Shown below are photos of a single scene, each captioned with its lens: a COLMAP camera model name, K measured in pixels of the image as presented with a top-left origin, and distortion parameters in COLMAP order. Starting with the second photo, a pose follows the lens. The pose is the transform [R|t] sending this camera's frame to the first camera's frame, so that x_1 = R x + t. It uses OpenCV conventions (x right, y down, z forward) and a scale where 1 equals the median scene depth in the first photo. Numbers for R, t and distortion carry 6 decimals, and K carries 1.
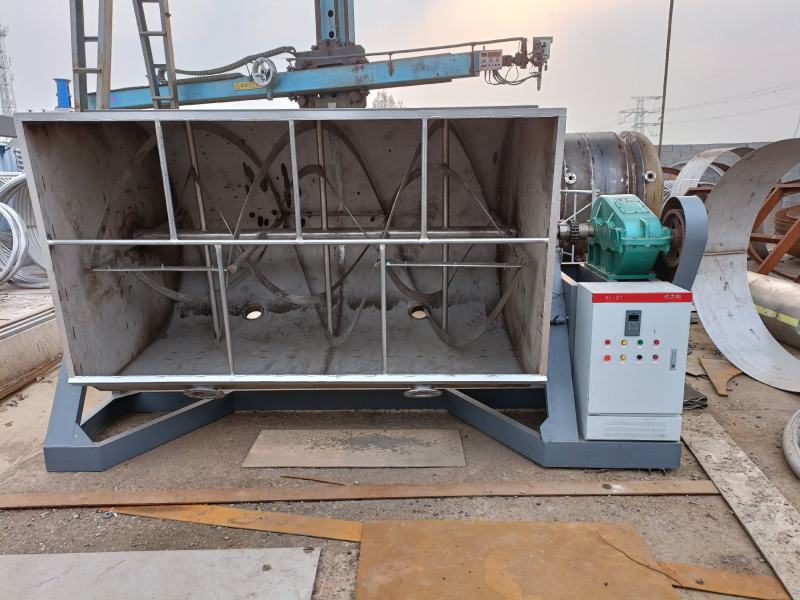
lens RADIAL K [[588.5, 0, 396.6], [0, 588.5, 297.3], [0, 0, 1]] dist [0.056121, -0.049185]
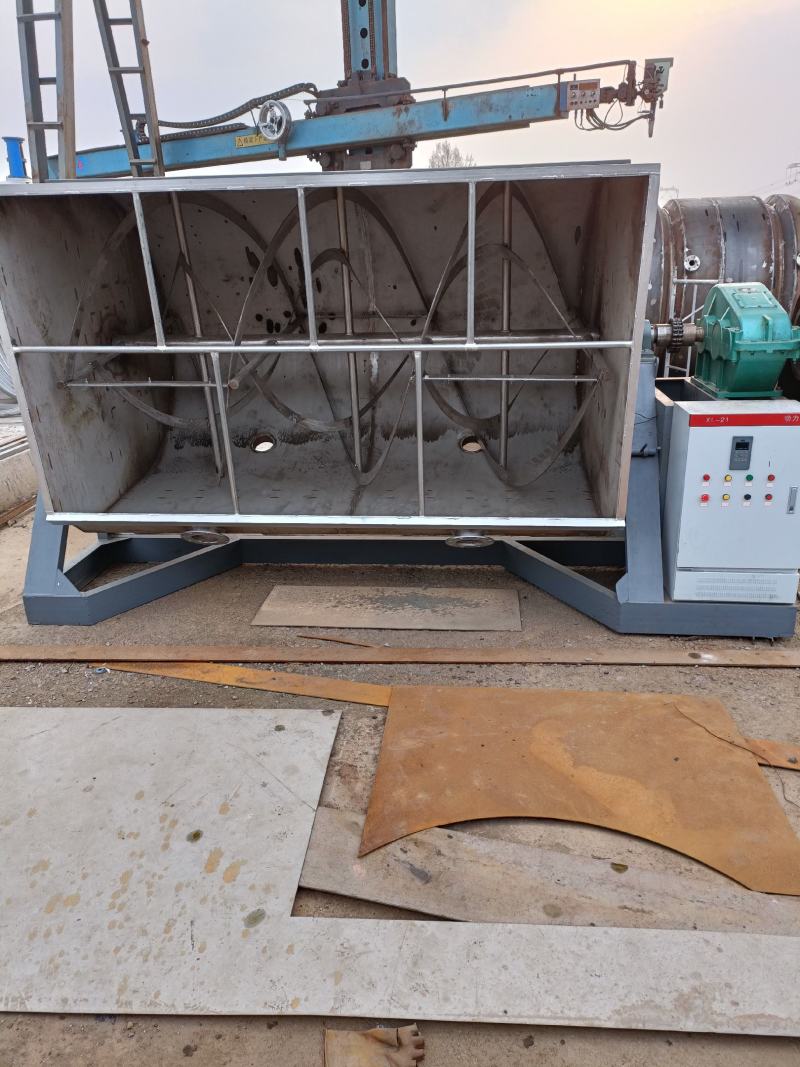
lens RADIAL K [[784.9, 0, 402.6], [0, 784.9, 536.5], [0, 0, 1]] dist [0.056121, -0.049185]
pose [[0.997257, 0.011841, -0.073070, 0.029418], [-0.002596, 0.992110, 0.125341, 0.020564], [0.073977, -0.124807, 0.989419, -0.065791]]
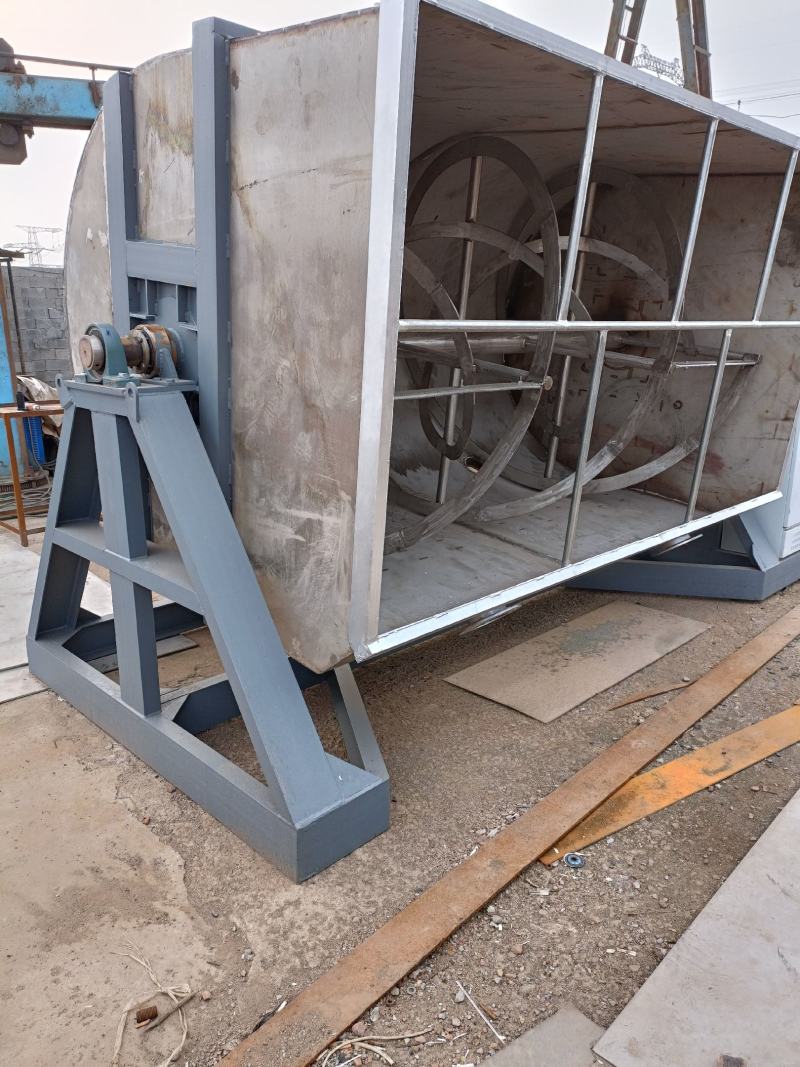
lens RADIAL K [[784.9, 0, 401.4], [0, 784.9, 534.5], [0, 0, 1]] dist [0.056121, -0.049185]
pose [[0.694542, -0.173628, 0.698186, -0.814500], [0.145596, 0.984283, 0.099939, 0.001176], [-0.704566, 0.032241, 0.708906, 0.497214]]
